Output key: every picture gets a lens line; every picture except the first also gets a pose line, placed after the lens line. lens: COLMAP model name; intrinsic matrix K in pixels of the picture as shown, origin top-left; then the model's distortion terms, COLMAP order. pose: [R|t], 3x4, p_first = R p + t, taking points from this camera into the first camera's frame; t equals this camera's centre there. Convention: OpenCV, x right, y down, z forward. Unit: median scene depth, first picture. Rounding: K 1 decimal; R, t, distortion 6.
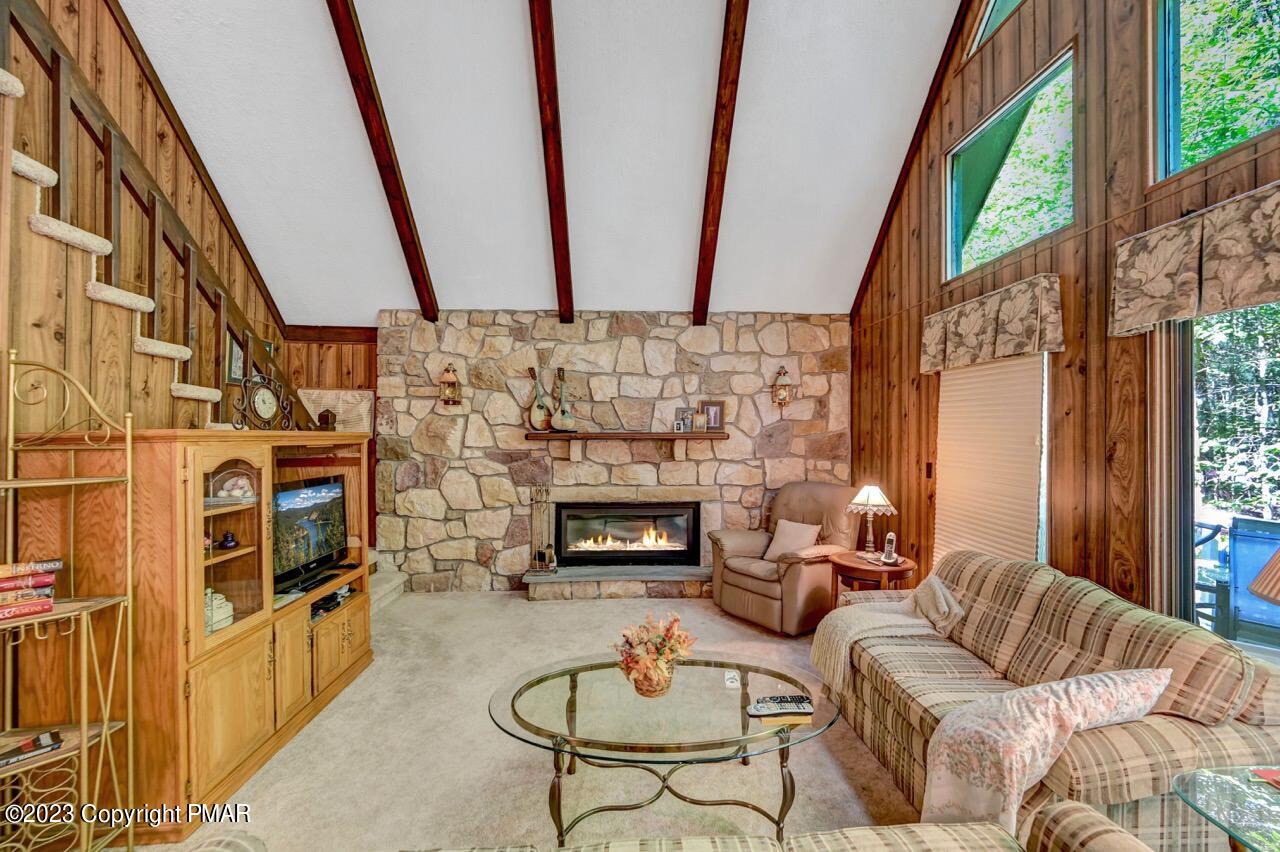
lens RADIAL K [[519.1, 0, 645.6], [0, 519.1, 431.6], [0, 0, 1]] dist [-0.000068, -0.000085]
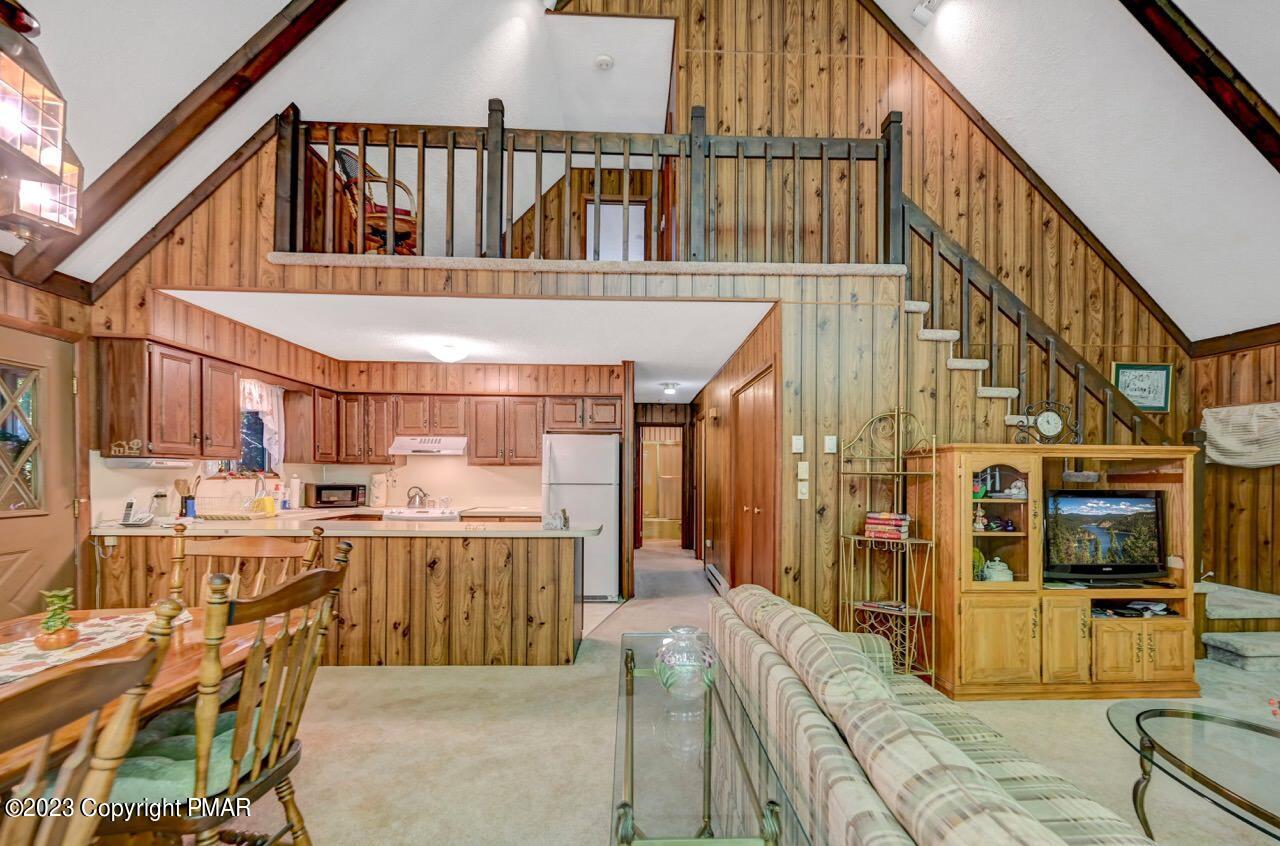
lens RADIAL K [[543.9, 0, 650.8], [0, 543.9, 474.1], [0, 0, 1]] dist [-0.007294, 0.000450]
pose [[-0.012173, -0.000189, -0.999926, 0.300813], [-0.001434, 0.999999, -0.000171, 0.035584], [0.999925, 0.001432, -0.012173, 0.033181]]
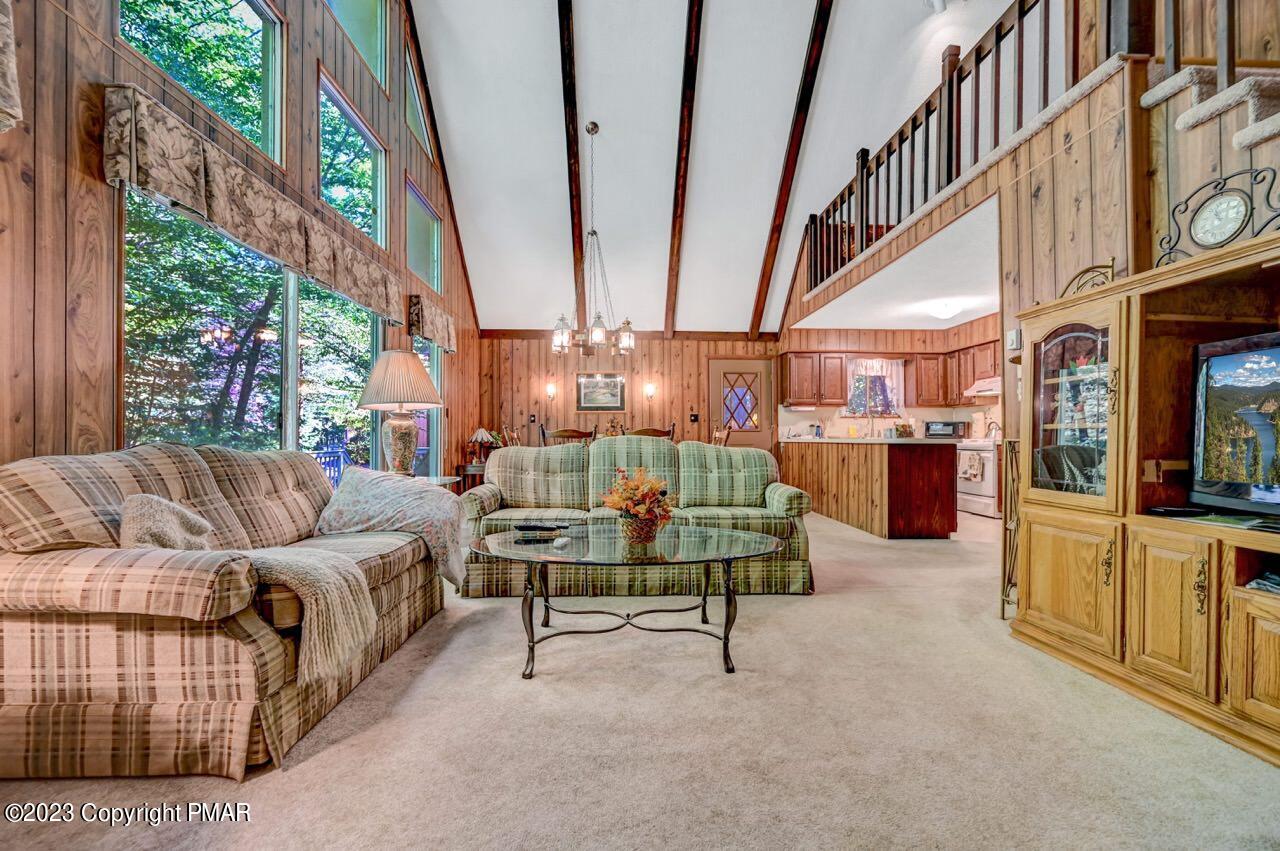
lens RADIAL K [[526.1, 0, 641.2], [0, 526.1, 435.7], [0, 0, 1]] dist [-0.001211, -0.000081]
pose [[-0.999988, -0.001251, 0.004772, 0.003878], [-0.001321, 0.999892, -0.014643, 0.121913], [-0.004753, -0.014649, -0.999881, 0.871689]]
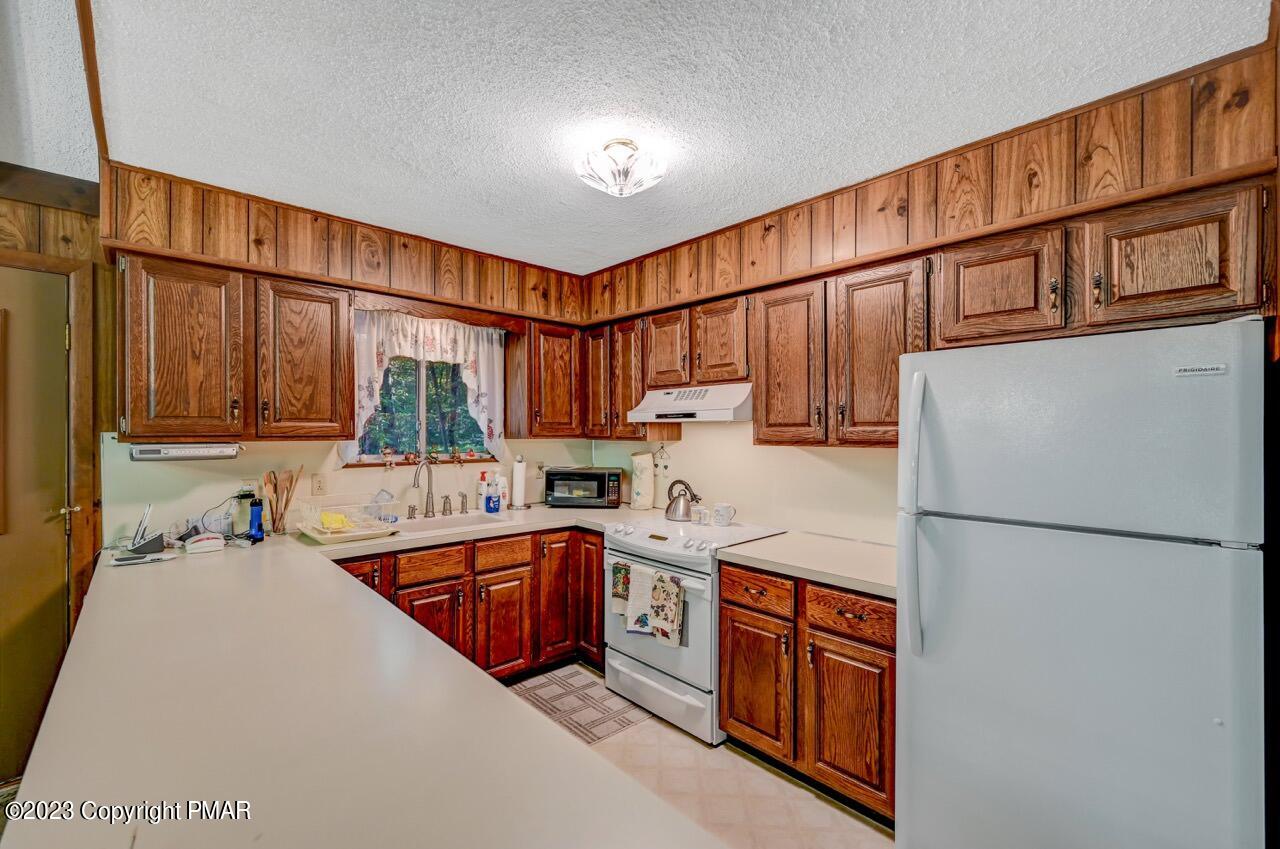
lens RADIAL K [[534.3, 0, 642.3], [0, 534.3, 432.5], [0, 0, 1]] dist [-0.000071, -0.000389]
pose [[-0.759651, 0.000502, -0.650331, -0.453800], [0.000199, 1.000000, 0.000540, 0.004591], [0.650331, 0.000281, -0.759651, -0.044681]]
